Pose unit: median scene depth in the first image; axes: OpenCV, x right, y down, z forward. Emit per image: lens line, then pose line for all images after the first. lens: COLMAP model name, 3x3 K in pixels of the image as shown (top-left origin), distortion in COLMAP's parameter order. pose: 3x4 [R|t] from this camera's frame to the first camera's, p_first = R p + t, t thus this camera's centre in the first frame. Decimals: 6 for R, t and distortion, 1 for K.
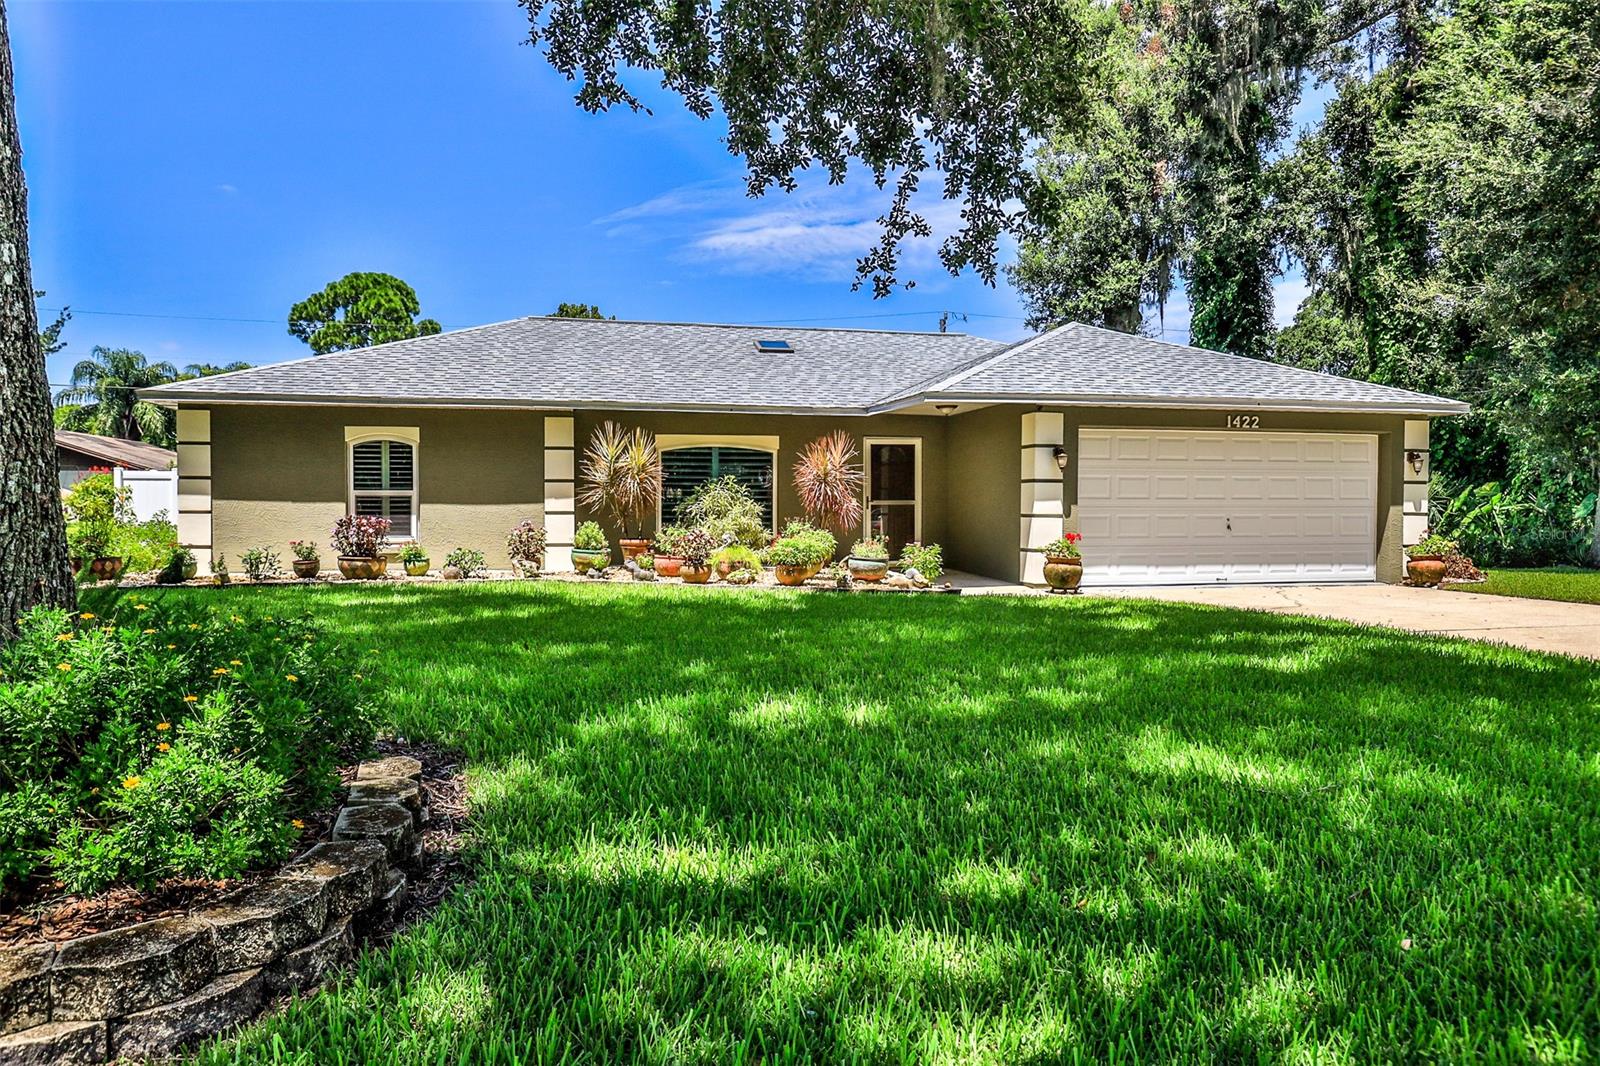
lens RADIAL K [[1037.1, 0, 799.9], [0, 1037.1, 539.1], [0, 0, 1]] dist [-0.000441, 0.001044]
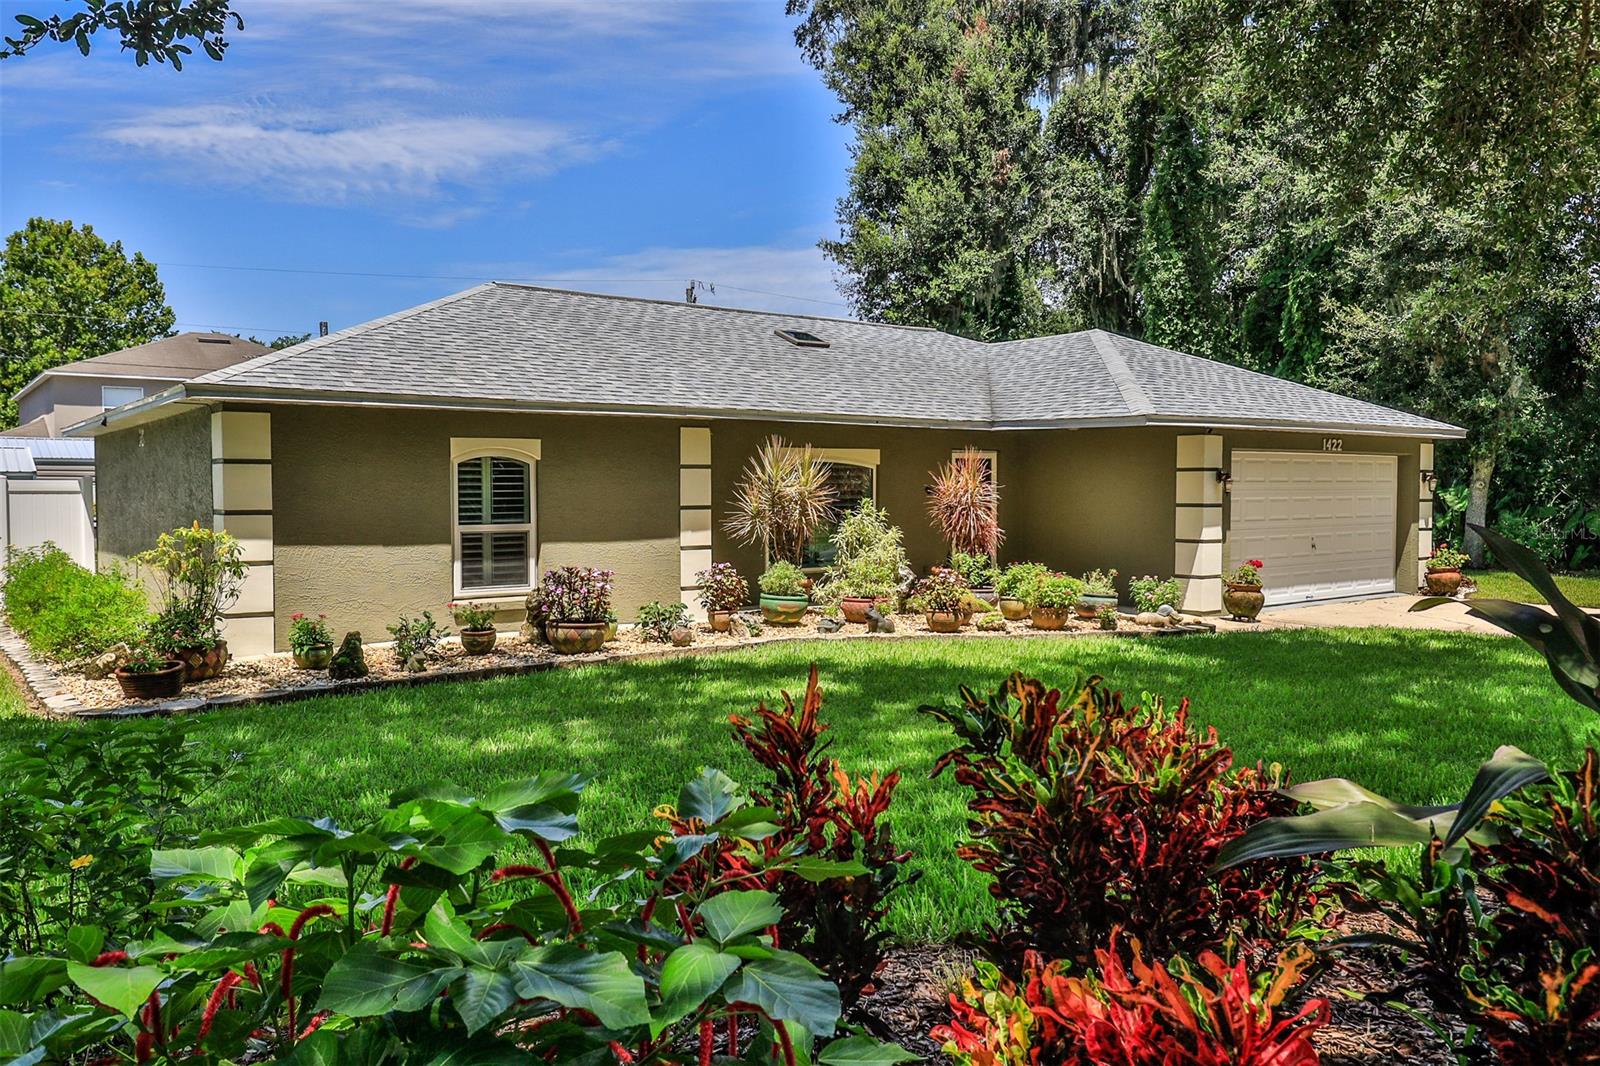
lens RADIAL K [[1217.7, 0, 800.5], [0, 1217.7, 525.6], [0, 0, 1]] dist [0.011741, 0.003671]
pose [[0.901227, -0.016756, 0.433022, -0.569012], [0.016980, 0.999850, 0.003351, -0.044821], [-0.433014, 0.004333, 0.901377, 0.128158]]
